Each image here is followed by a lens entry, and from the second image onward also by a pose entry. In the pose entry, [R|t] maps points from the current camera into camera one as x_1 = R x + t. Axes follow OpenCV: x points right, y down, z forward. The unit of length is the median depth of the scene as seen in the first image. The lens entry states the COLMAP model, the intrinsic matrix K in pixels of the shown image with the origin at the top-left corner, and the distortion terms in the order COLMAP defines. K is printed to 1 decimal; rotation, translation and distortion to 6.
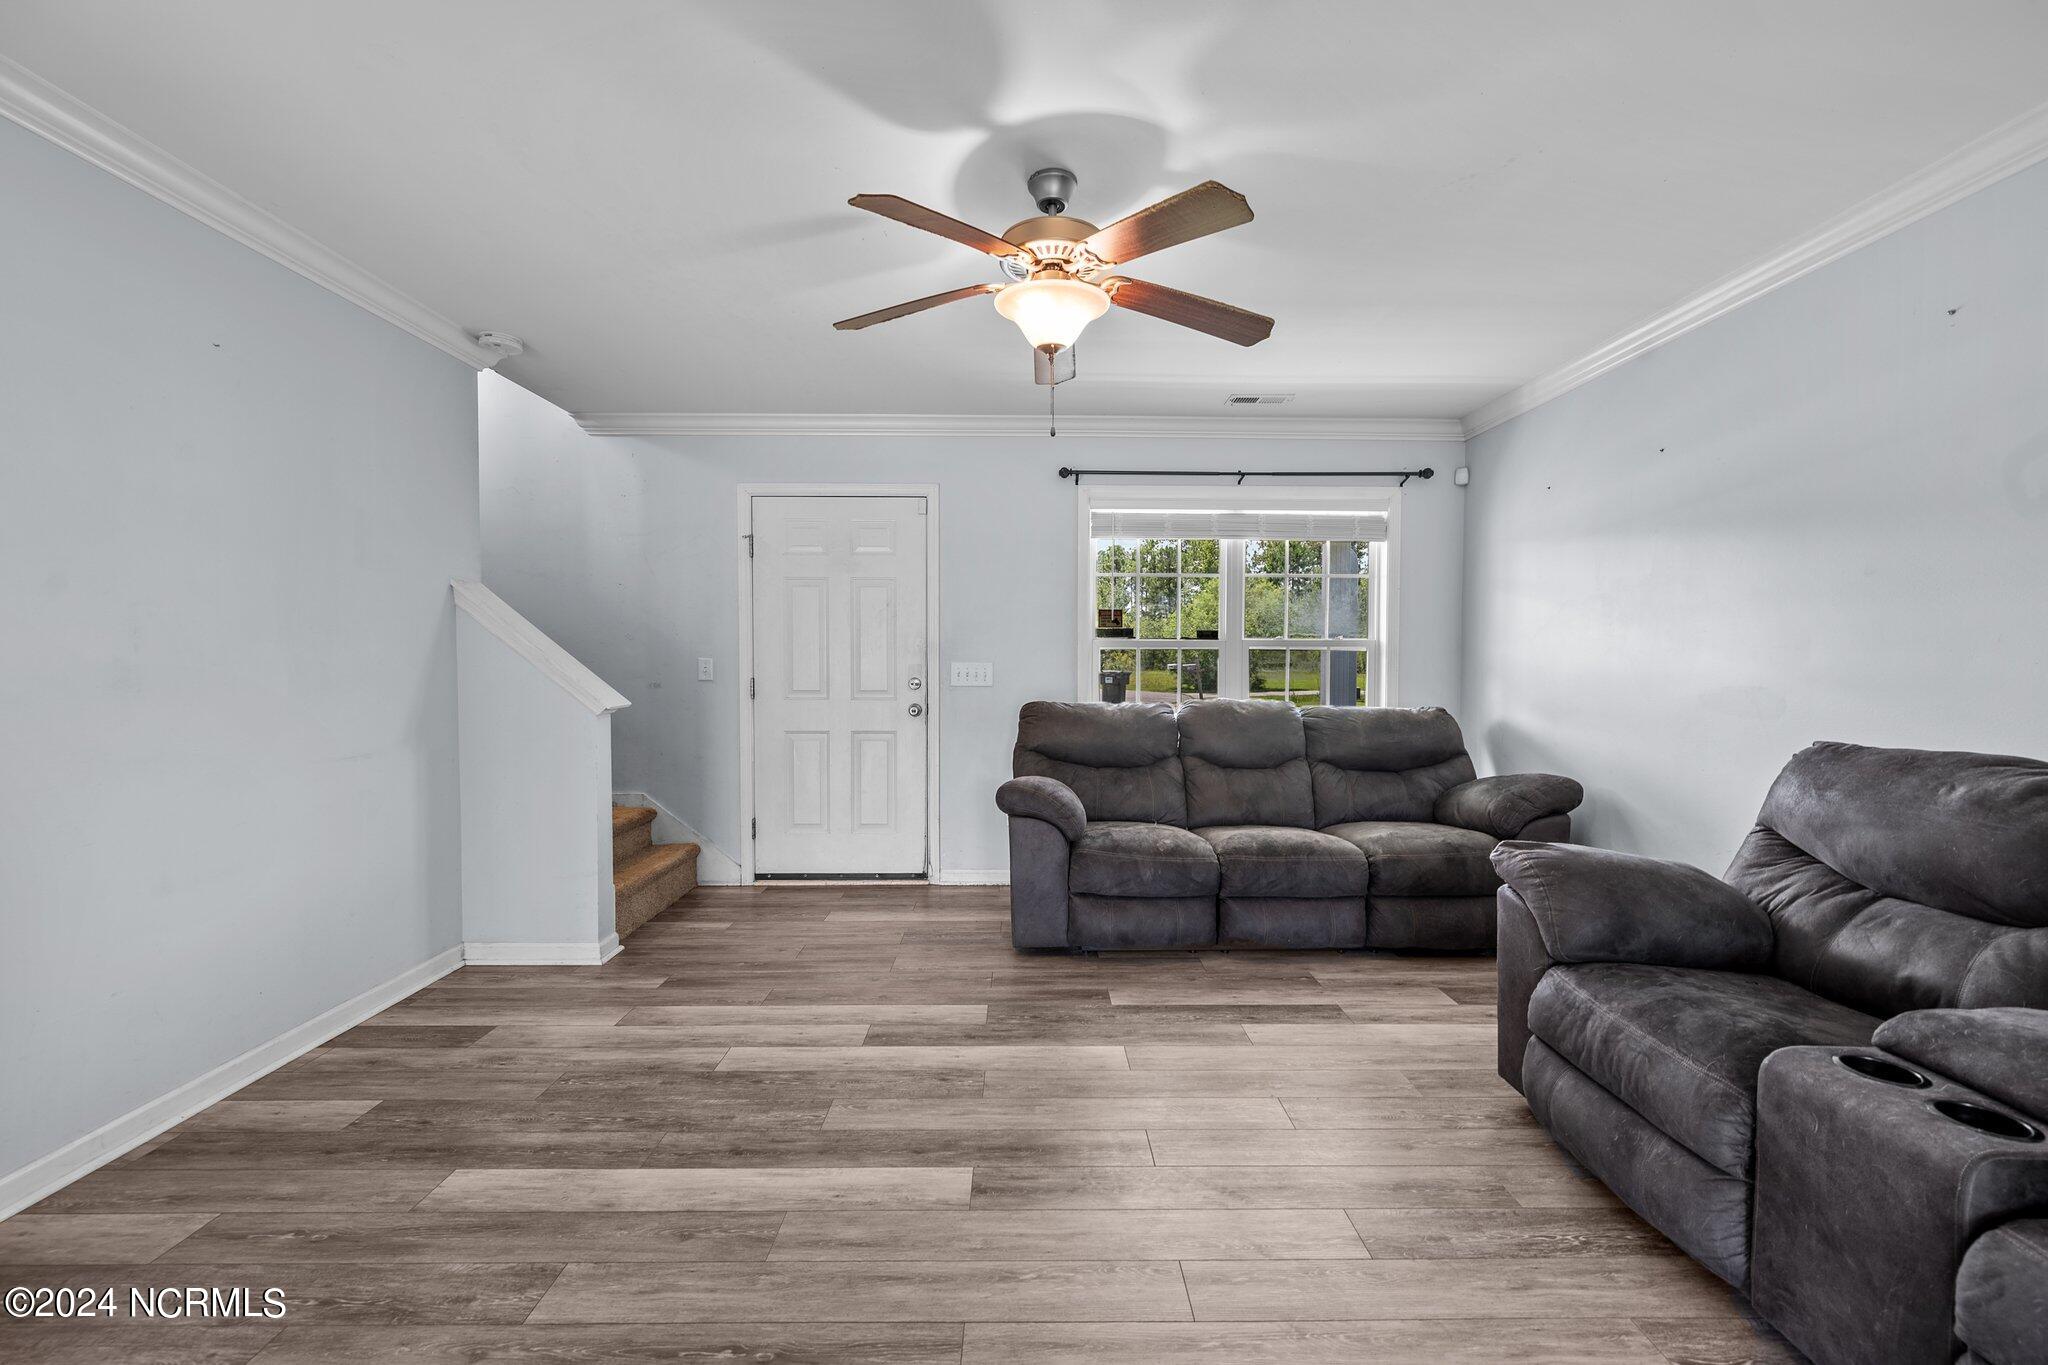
lens RADIAL K [[815.8, 0, 1036.1], [0, 815.8, 684.1], [0, 0, 1]] dist [0.000828, -0.000125]
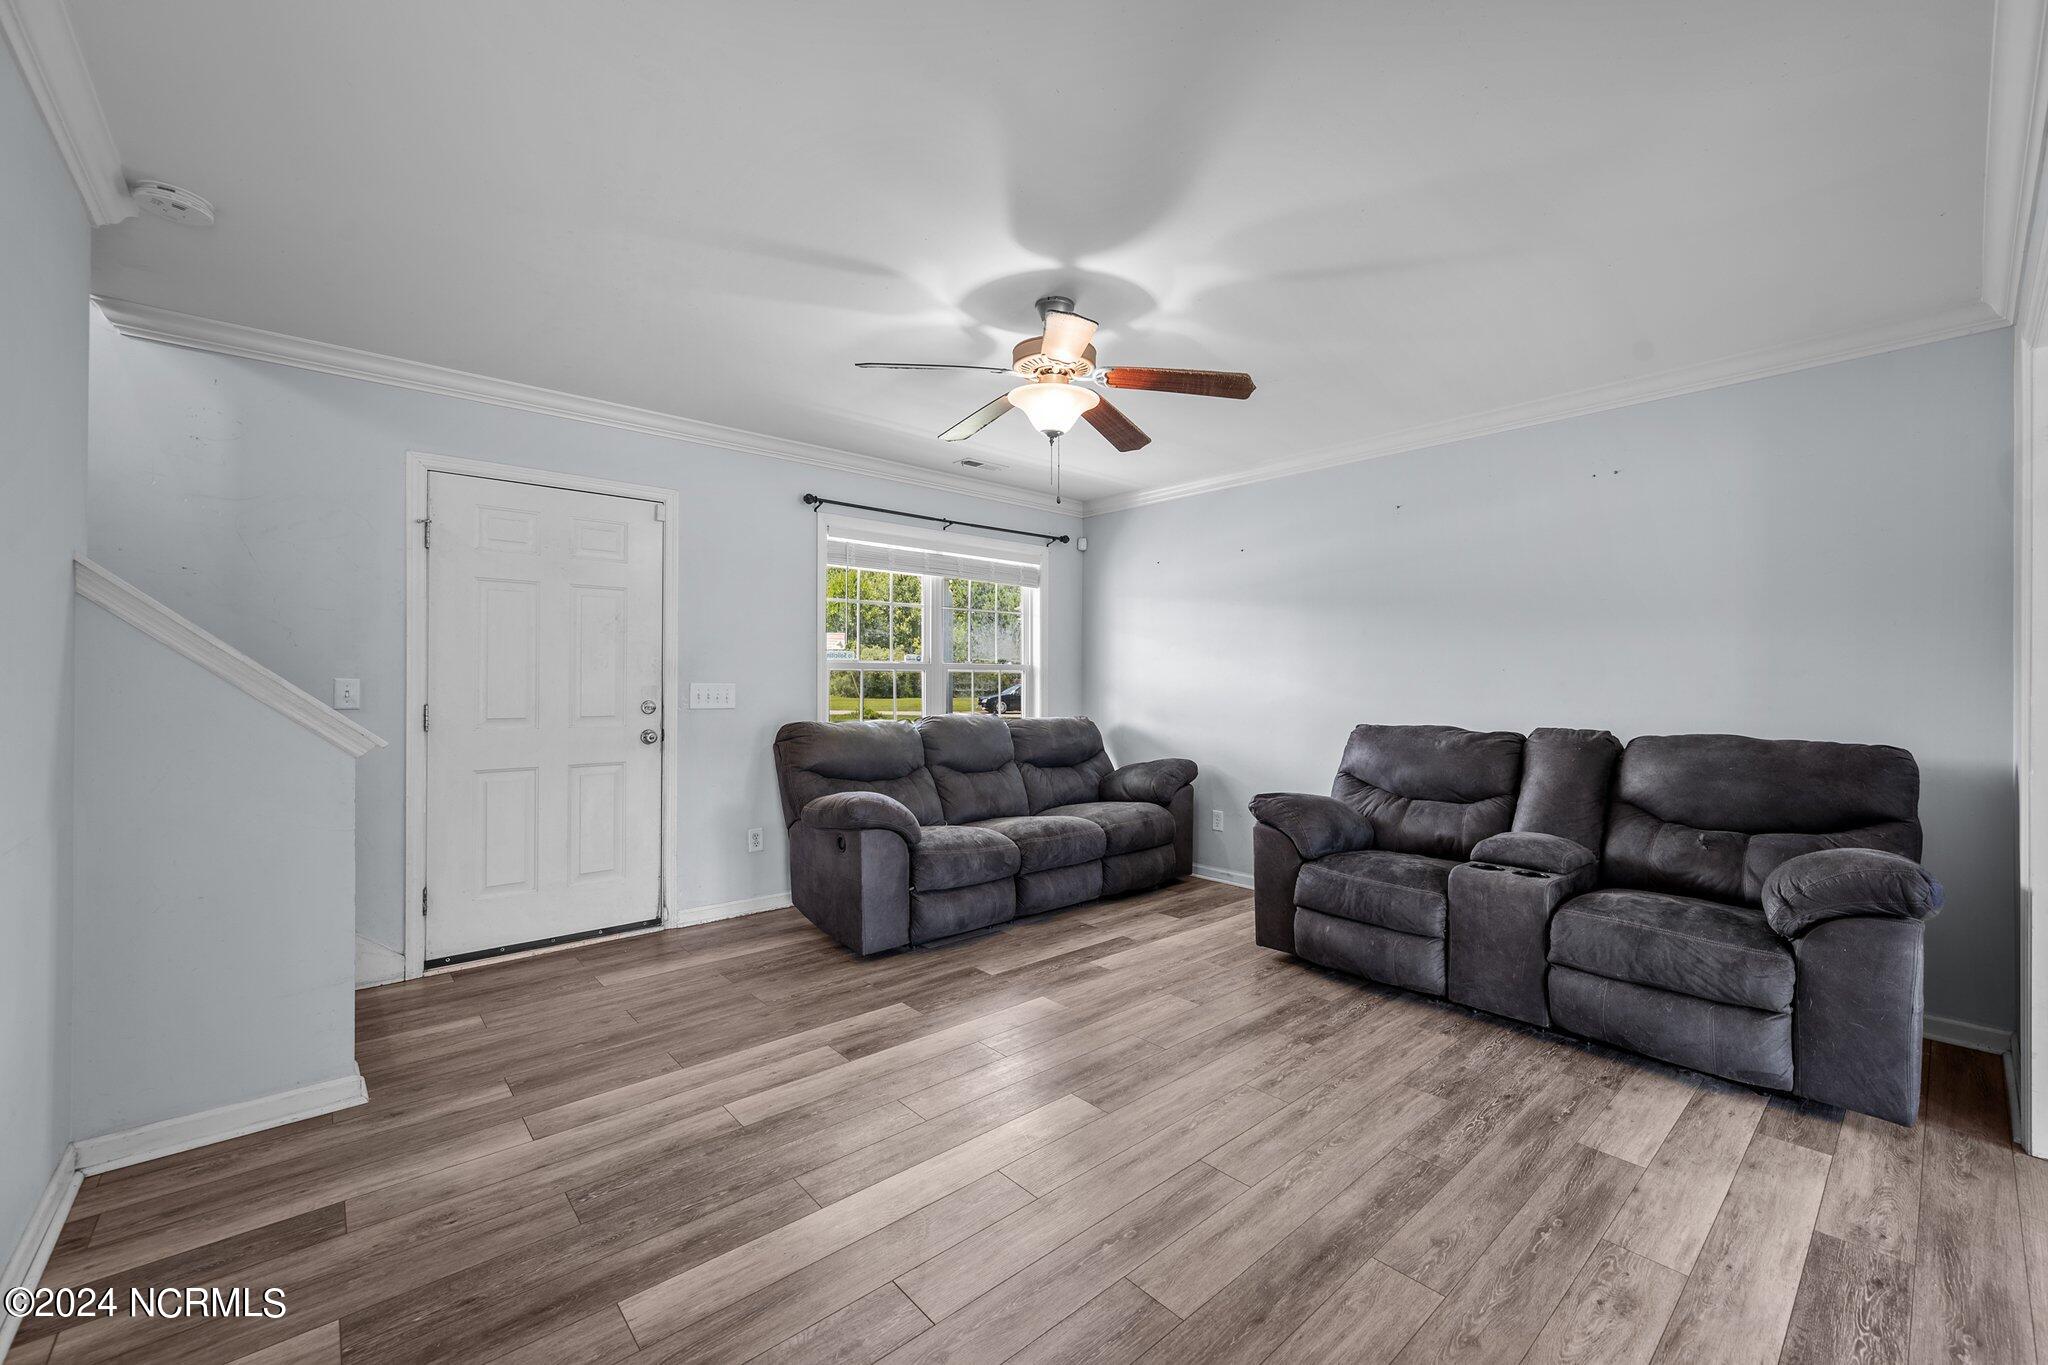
lens RADIAL K [[815.8, 0, 1043.2], [0, 815.8, 677.9], [0, 0, 1]] dist [0.000828, -0.000125]
pose [[0.754834, 0.001493, 0.655914, -0.535797], [0.020421, 0.999459, -0.025776, -0.001272], [-0.655598, 0.032850, 0.754395, 0.047478]]
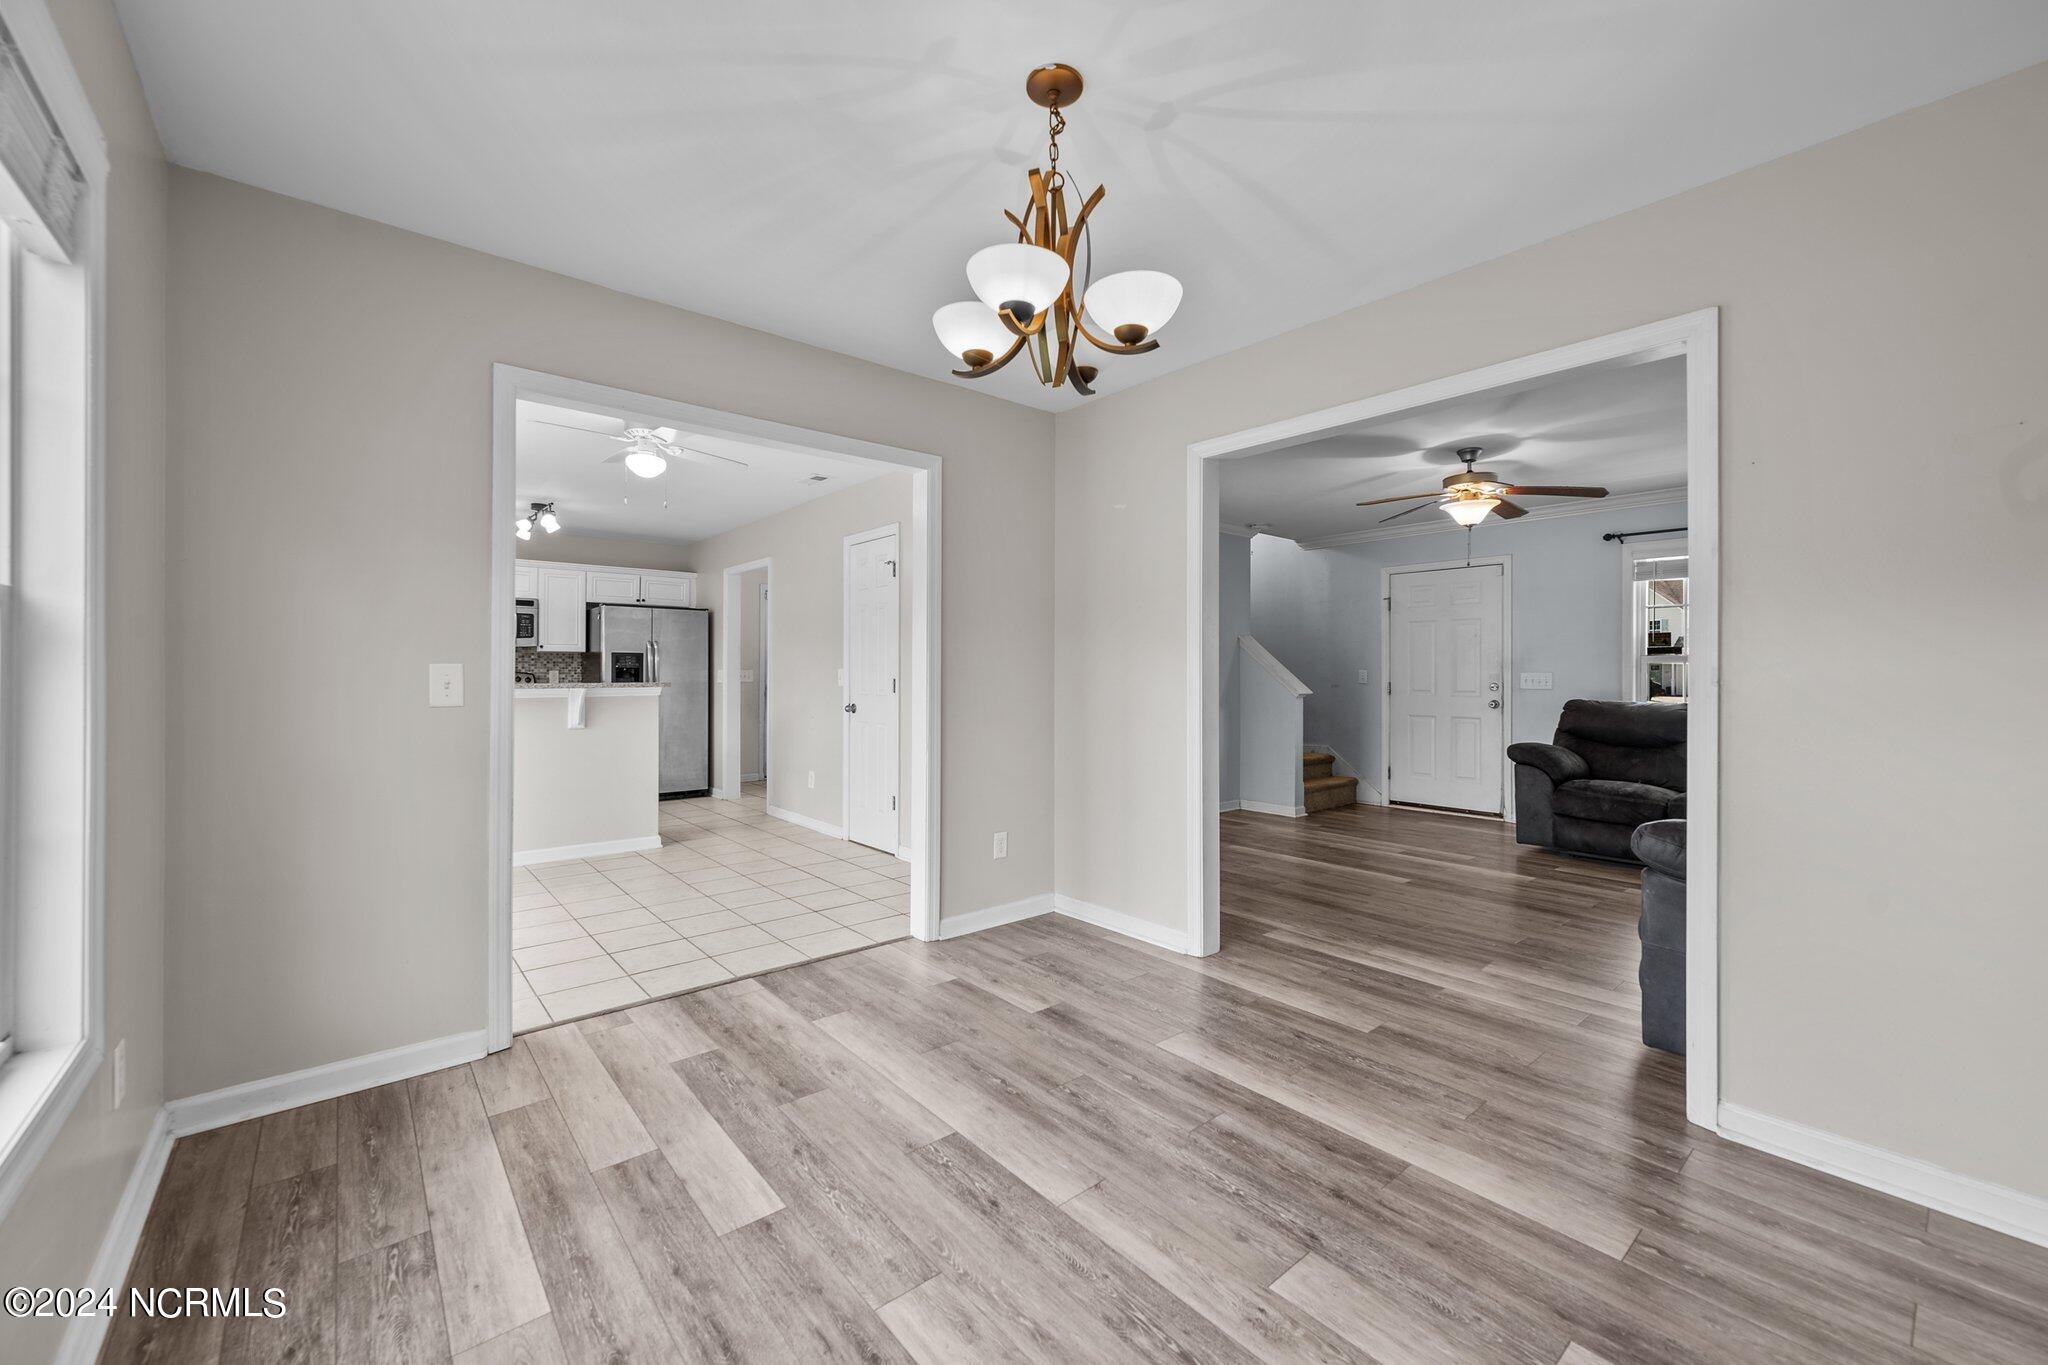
lens RADIAL K [[815.8, 0, 1025.3], [0, 815.8, 668.6], [0, 0, 1]] dist [0.000828, -0.000125]
pose [[0.630496, -0.003411, -0.776185, 0.627712], [-0.028219, 0.999229, -0.027313, 0.041117], [0.775680, 0.039124, 0.629913, -0.830333]]
